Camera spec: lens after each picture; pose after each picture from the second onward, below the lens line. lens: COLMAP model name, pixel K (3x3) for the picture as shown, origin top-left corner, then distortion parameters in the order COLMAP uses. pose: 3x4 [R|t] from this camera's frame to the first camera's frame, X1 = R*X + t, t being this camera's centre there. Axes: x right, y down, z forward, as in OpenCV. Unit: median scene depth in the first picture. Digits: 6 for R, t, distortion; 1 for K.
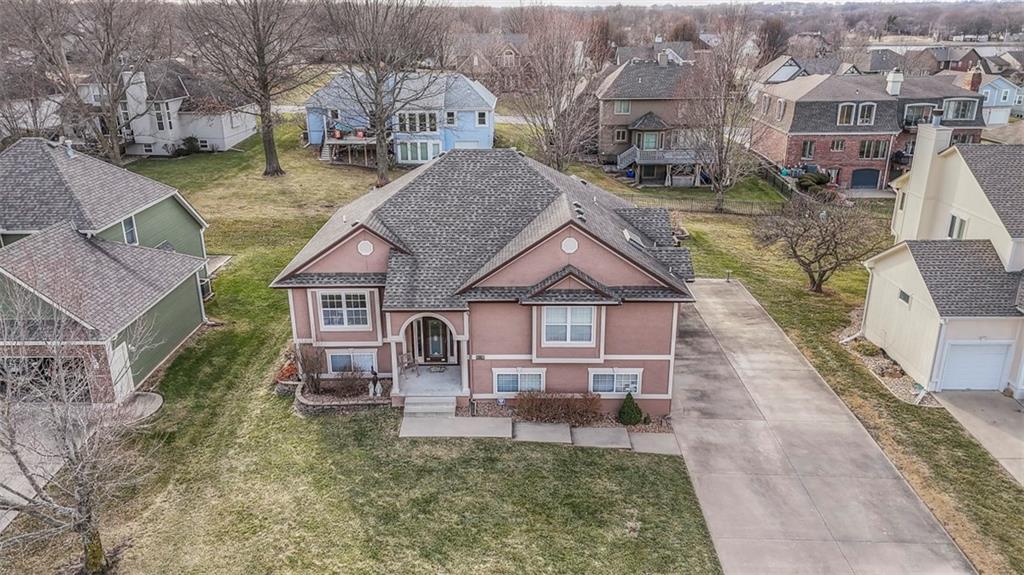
lens RADIAL K [[750.8, 0, 512.0], [0, 750.8, 287.5], [0, 0, 1]] dist [0.076978, -0.071654]
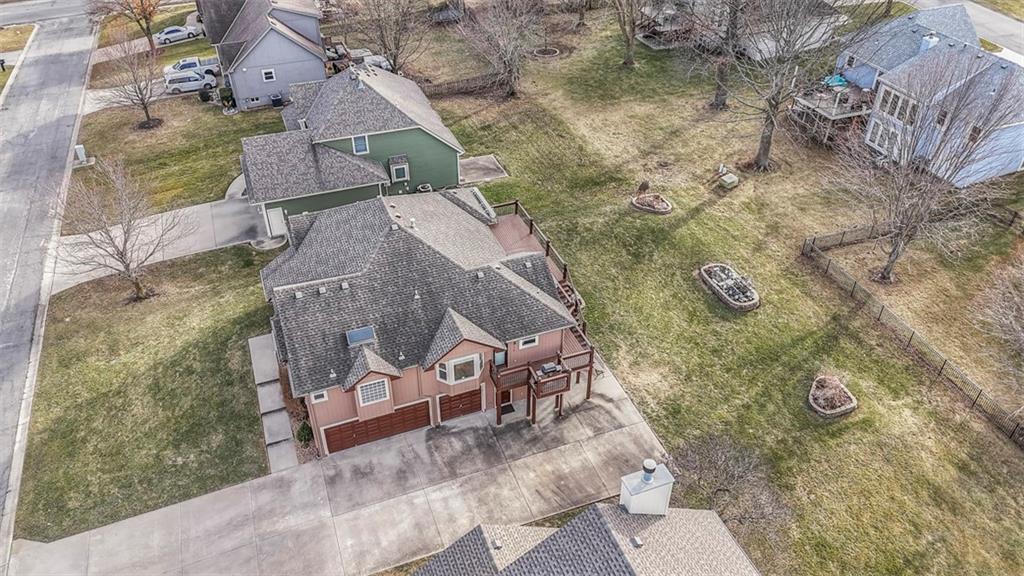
lens RADIAL K [[750.8, 0, 512.0], [0, 750.8, 288.0], [0, 0, 1]] dist [0.076978, -0.071654]
pose [[0.363870, 0.566488, -0.739385, 1.112857], [-0.321286, 0.821416, 0.471224, -0.784746], [0.874285, 0.066090, 0.480893, 0.622446]]
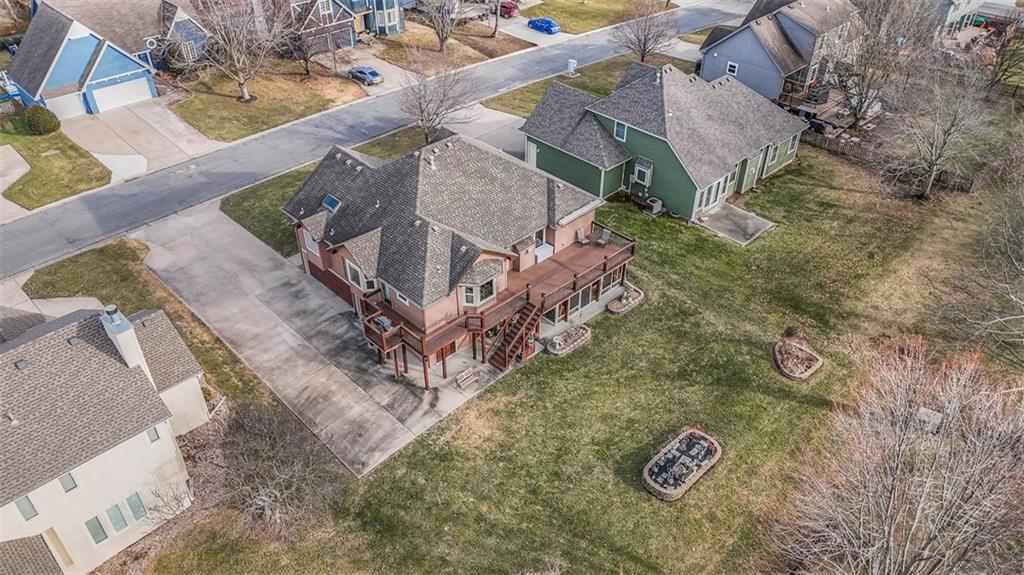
lens RADIAL K [[750.8, 0, 512.0], [0, 750.8, 287.5], [0, 0, 1]] dist [0.076978, -0.071654]
pose [[-0.716617, 0.425538, -0.552610, 0.830244], [-0.234381, 0.599307, 0.765439, -1.237691], [0.656906, 0.678048, -0.329735, 1.876929]]
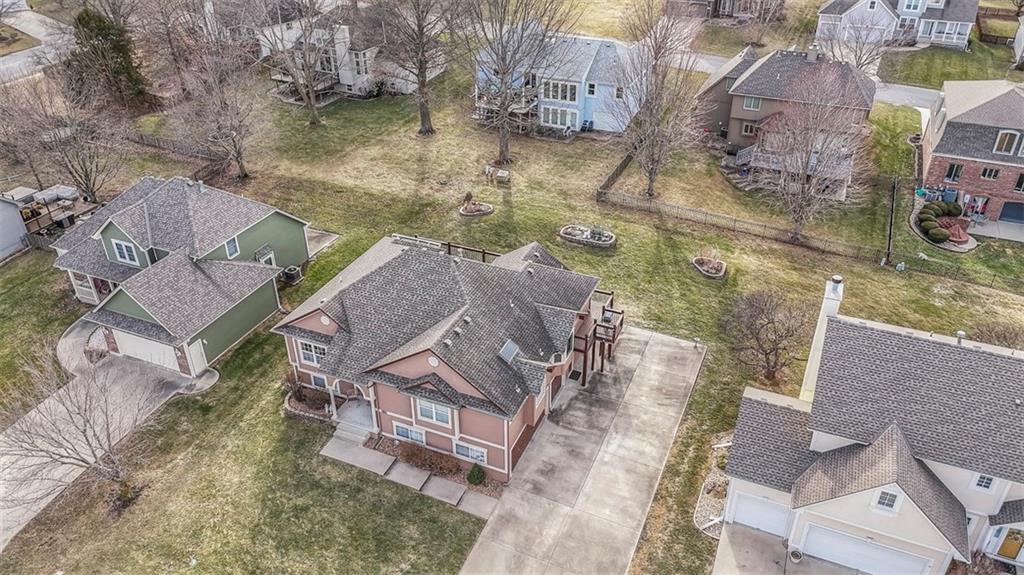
lens RADIAL K [[750.8, 0, 512.0], [0, 750.8, 287.5], [0, 0, 1]] dist [0.076978, -0.071654]
pose [[0.920335, 0.208820, -0.330723, 0.579451], [-0.134241, 0.962834, 0.234372, -0.481537], [0.367373, -0.171304, 0.914162, -0.180769]]
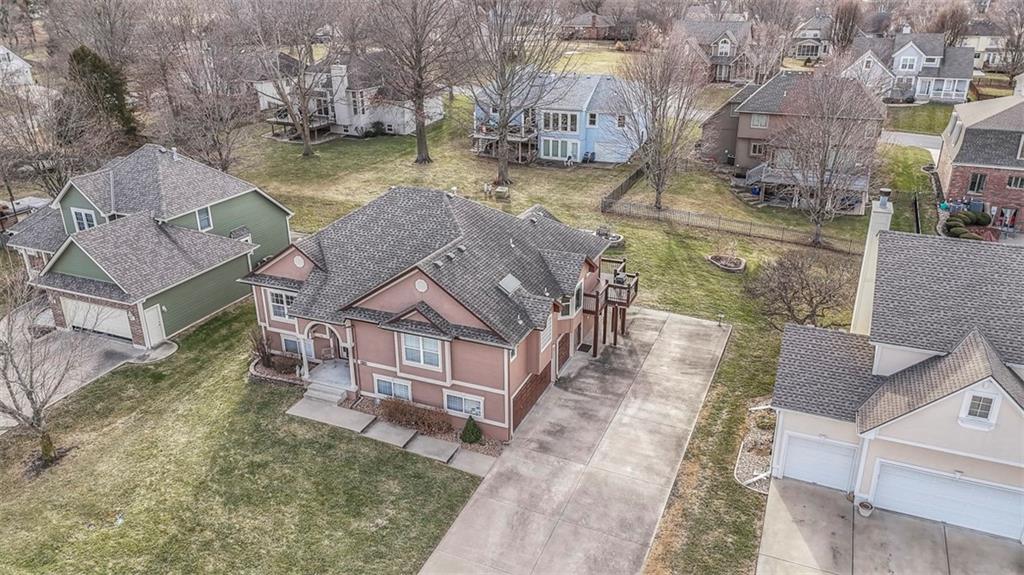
lens RADIAL K [[750.8, 0, 512.0], [0, 750.8, 287.5], [0, 0, 1]] dist [0.076978, -0.071654]
pose [[0.921317, 0.149157, -0.359064, 0.574695], [-0.130960, 0.988575, 0.074630, -0.144934], [0.366093, -0.021735, 0.930324, -0.054033]]
